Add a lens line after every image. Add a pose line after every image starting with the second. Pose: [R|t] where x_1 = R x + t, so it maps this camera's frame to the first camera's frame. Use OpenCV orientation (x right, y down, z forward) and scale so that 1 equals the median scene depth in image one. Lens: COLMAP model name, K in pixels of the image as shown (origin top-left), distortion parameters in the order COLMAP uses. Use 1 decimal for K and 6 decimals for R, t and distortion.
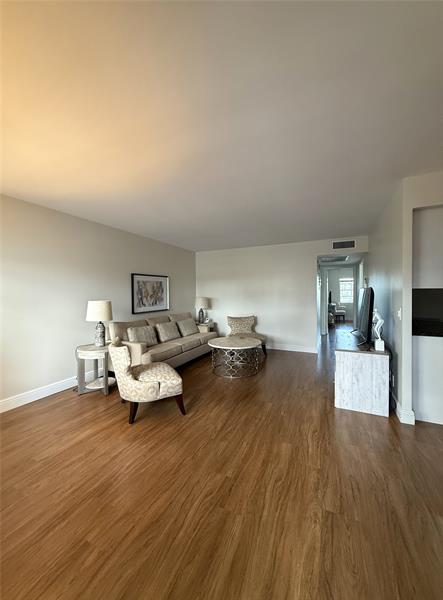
lens RADIAL K [[243.7, 0, 221.5], [0, 243.7, 300.0], [0, 0, 1]] dist [0.000341, 0.000031]
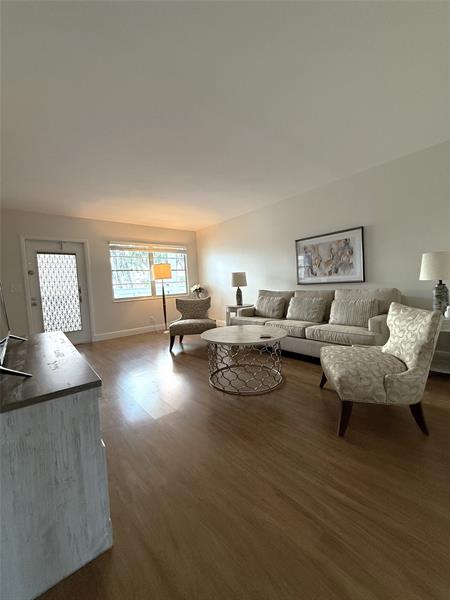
lens RADIAL K [[240.3, 0, 225.0], [0, 240.3, 300.0], [0, 0, 1]] dist [0.001068, 0.000224]
pose [[-0.427186, 0.093842, -0.899281, 0.582900], [0.031786, 0.995543, 0.088788, 0.026449], [0.903605, 0.009344, -0.428265, 1.138784]]
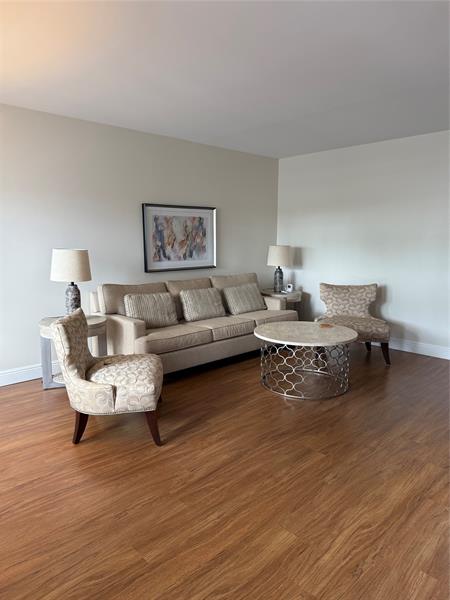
lens RADIAL K [[429.5, 0, 225.0], [0, 429.5, 300.0], [0, 0, 1]] dist [0.087901, -0.136820]
pose [[0.929921, 0.059923, -0.362845, 0.214278], [-0.016124, 0.992331, 0.122556, -0.008537], [0.367406, -0.108117, 0.923755, 0.070054]]
